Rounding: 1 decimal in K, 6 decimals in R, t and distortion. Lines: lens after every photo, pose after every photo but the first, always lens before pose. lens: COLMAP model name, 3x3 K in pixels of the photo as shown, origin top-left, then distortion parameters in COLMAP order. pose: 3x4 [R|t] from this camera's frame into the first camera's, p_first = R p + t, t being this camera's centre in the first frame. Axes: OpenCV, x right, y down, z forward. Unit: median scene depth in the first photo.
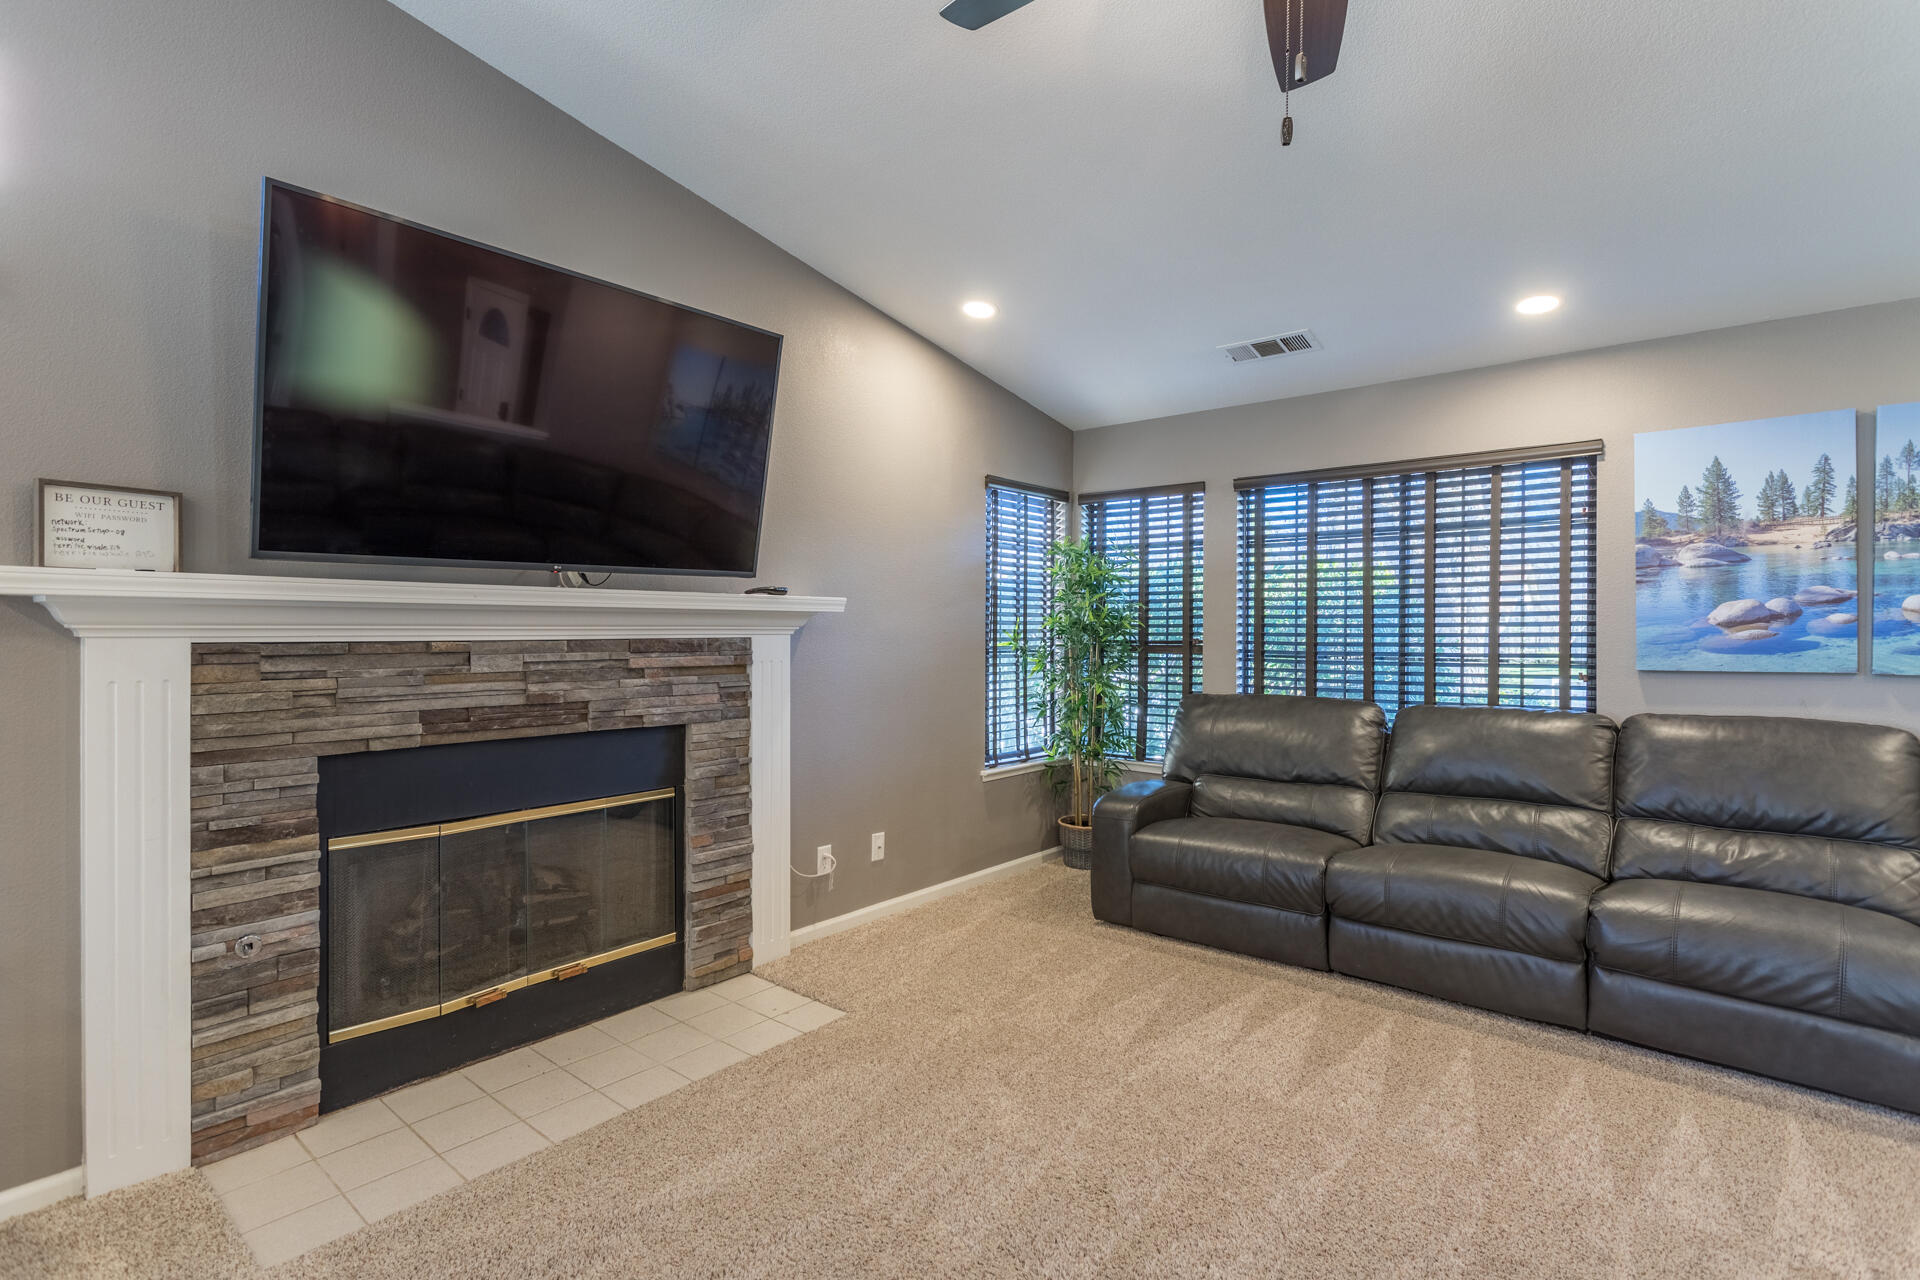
lens RADIAL K [[919.4, 0, 955.6], [0, 919.4, 635.7], [0, 0, 1]] dist [0.001562, 0.000349]
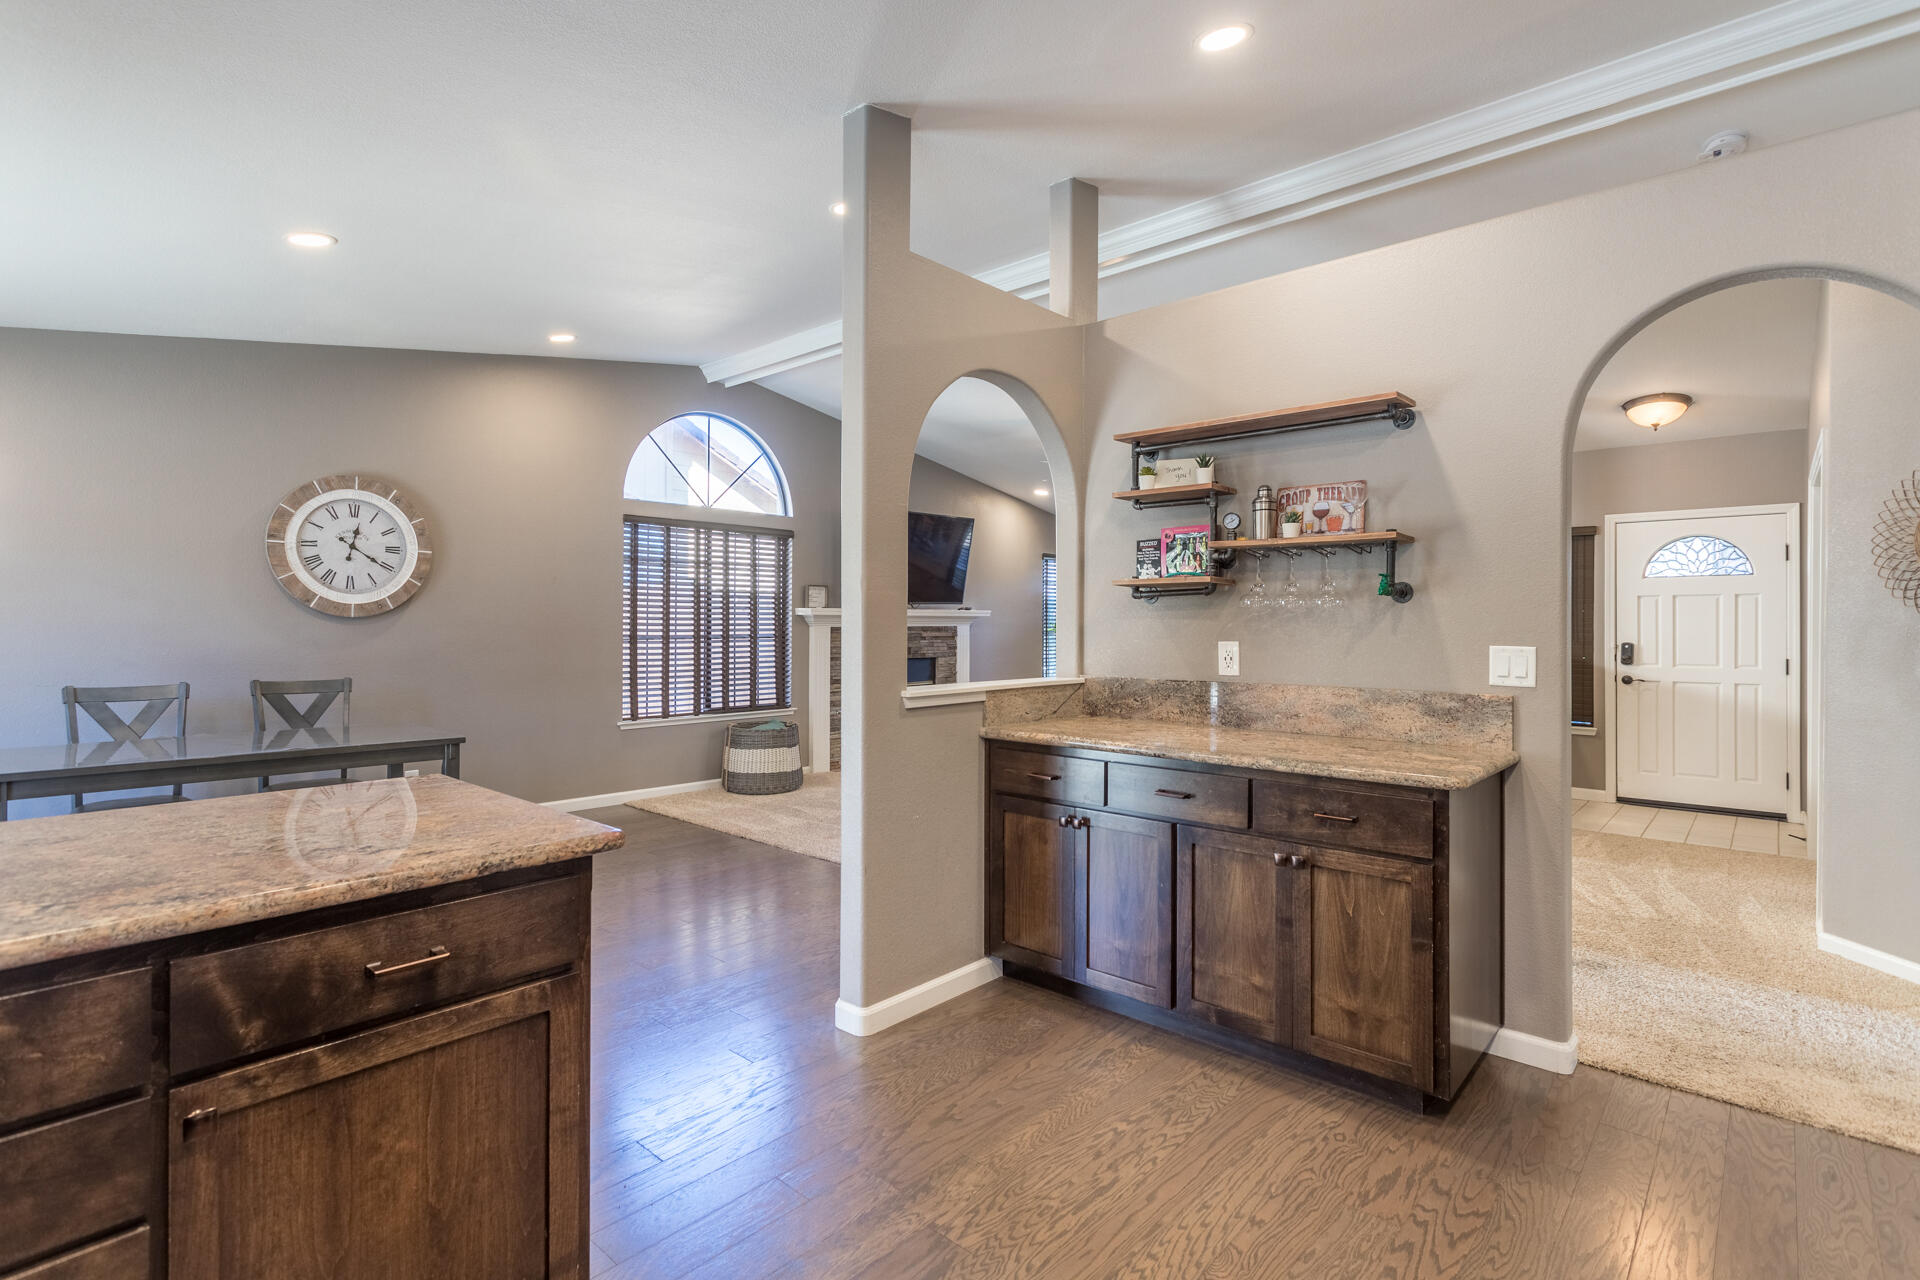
lens RADIAL K [[915.6, 0, 956.4], [0, 915.6, 622.6], [0, 0, 1]] dist [-0.000605, 0.000068]
pose [[0.999283, -0.000582, -0.037868, -0.126165], [0.000387, 0.999987, -0.005161, 0.005895], [0.037871, 0.005142, 0.999269, -1.673416]]
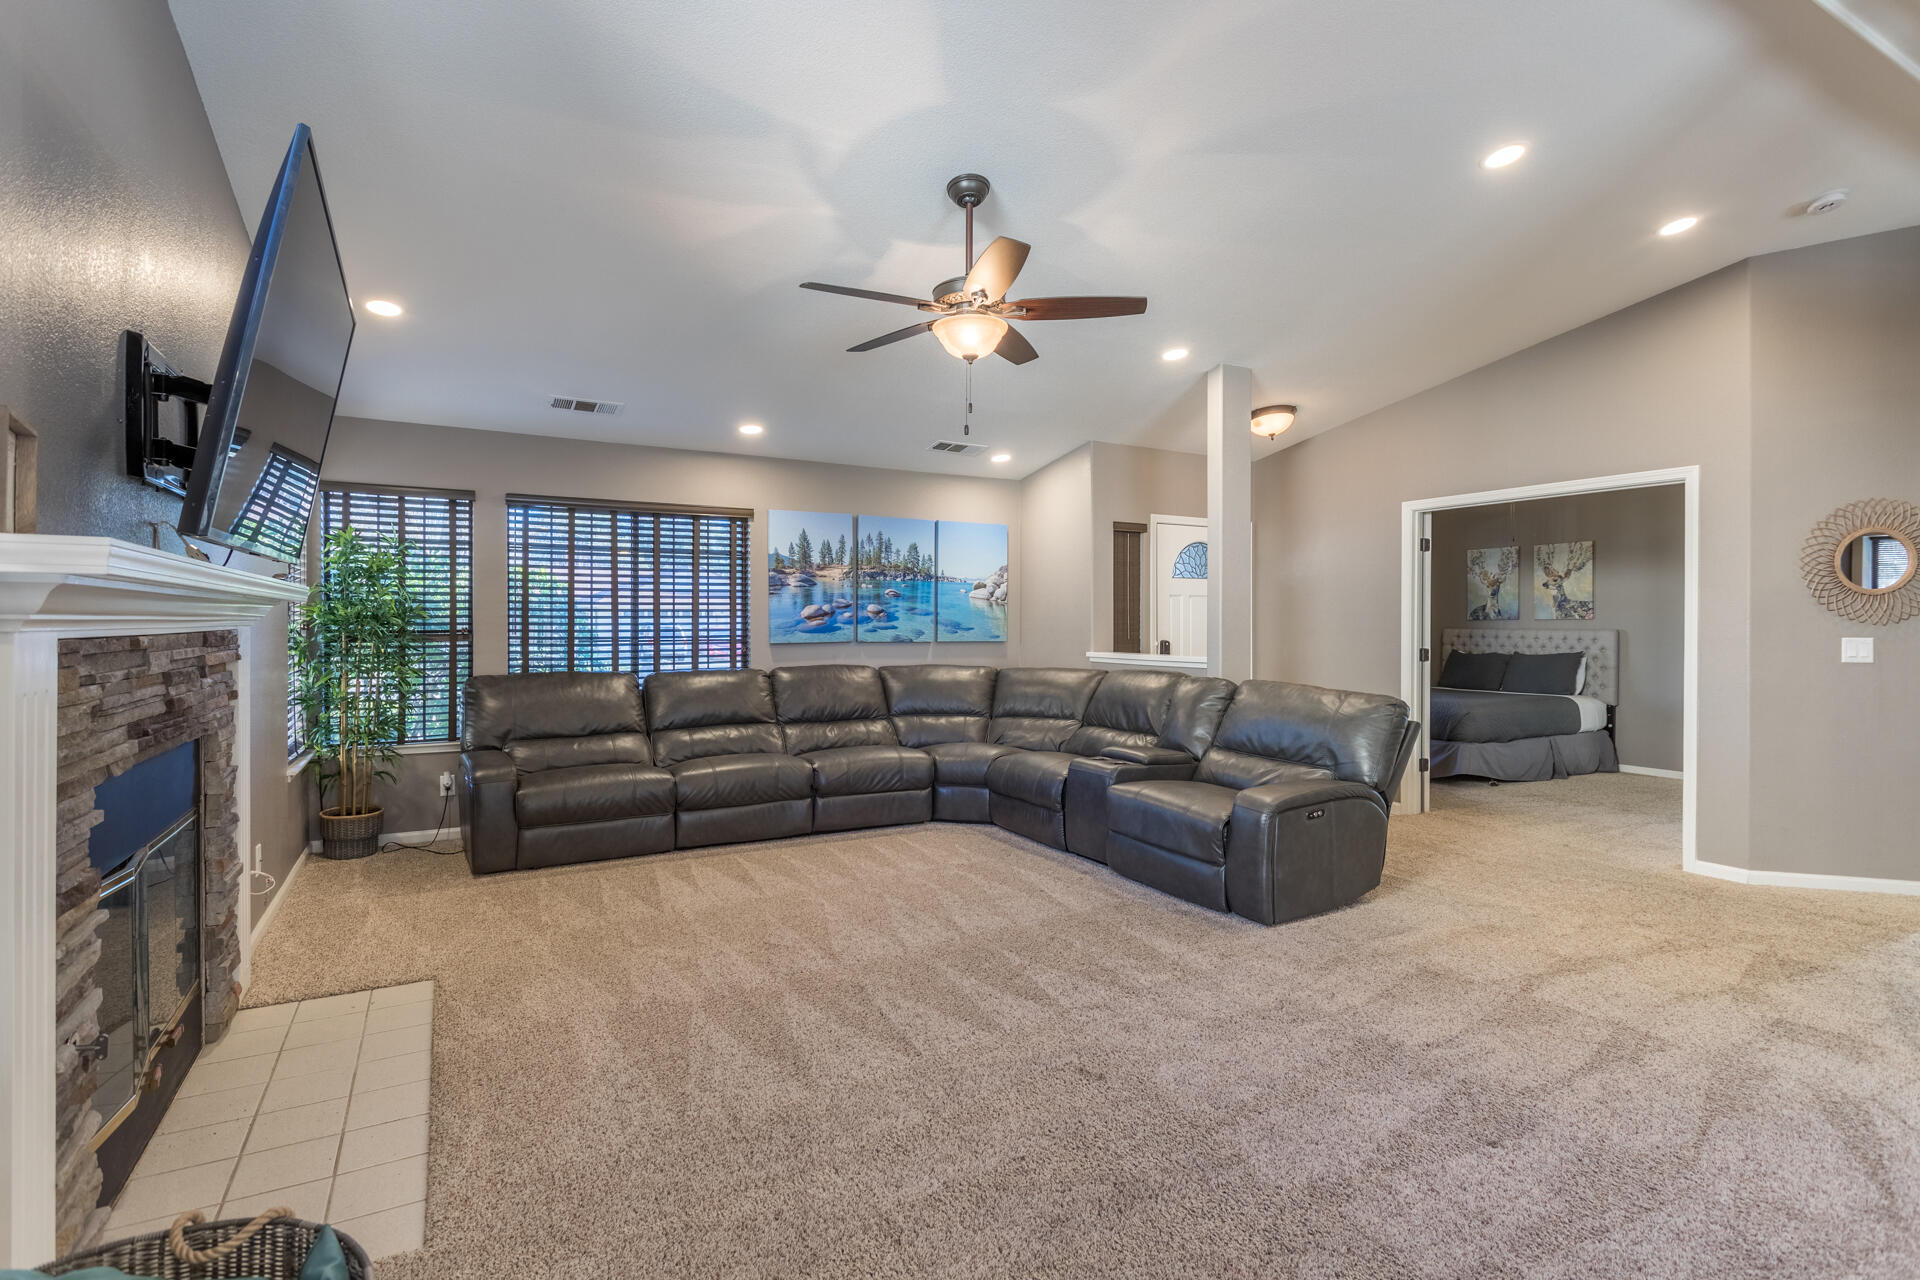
lens RADIAL K [[919.4, 0, 955.6], [0, 919.4, 635.7], [0, 0, 1]] dist [0.001562, 0.000349]
pose [[0.349106, -0.015420, 0.936956, -0.834566], [0.004584, 0.999881, 0.014748, -0.001722], [-0.937072, -0.000854, 0.349135, 0.051955]]
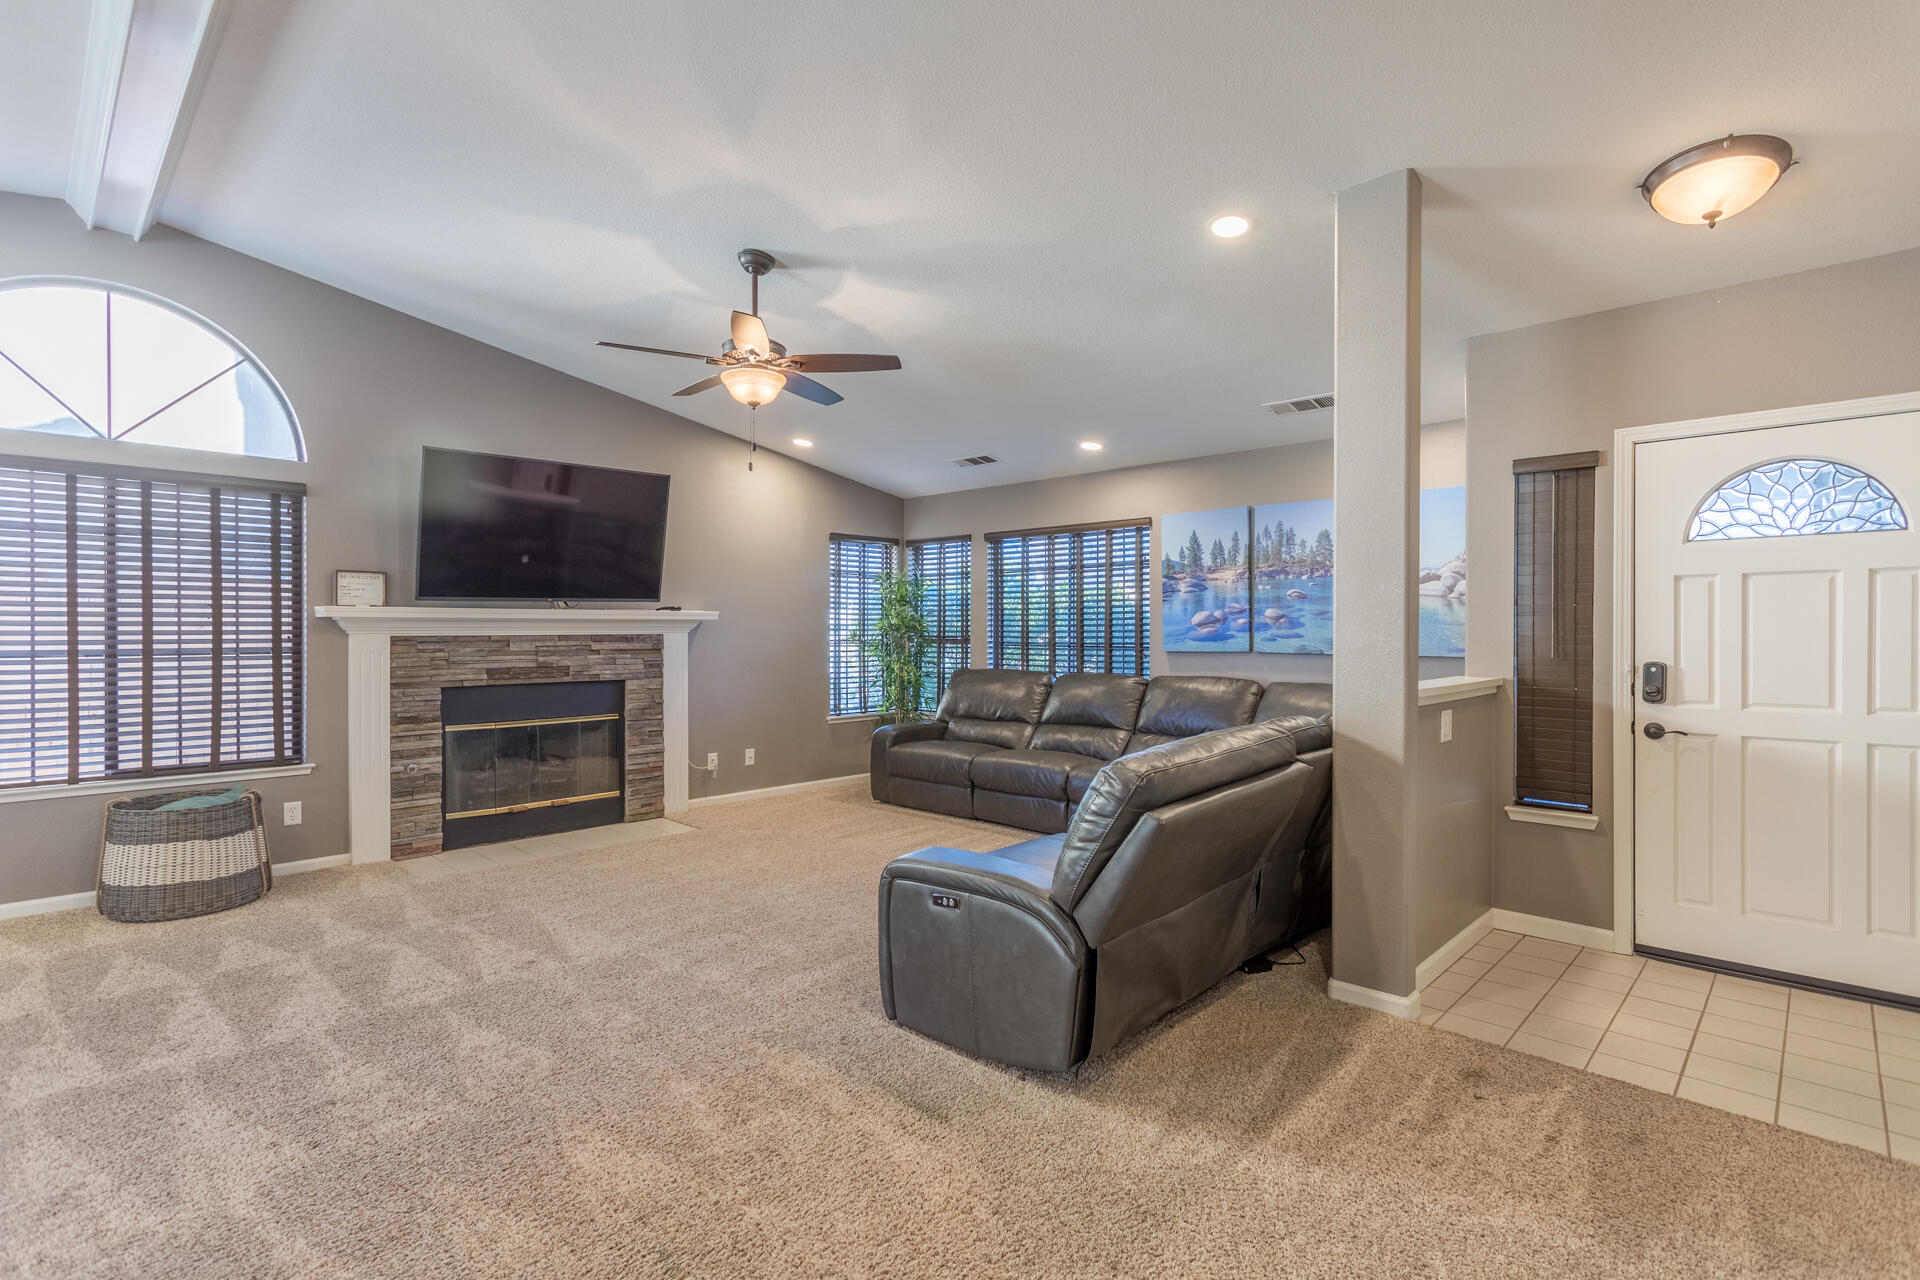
lens RADIAL K [[908.3, 0, 957.0], [0, 908.3, 634.3], [0, 0, 1]] dist [-0.001990, -0.000094]
pose [[0.997691, -0.002771, -0.067858, 0.491949], [0.002789, 0.999996, 0.000173, 0.004379], [0.067857, -0.000362, 0.997695, -0.775641]]
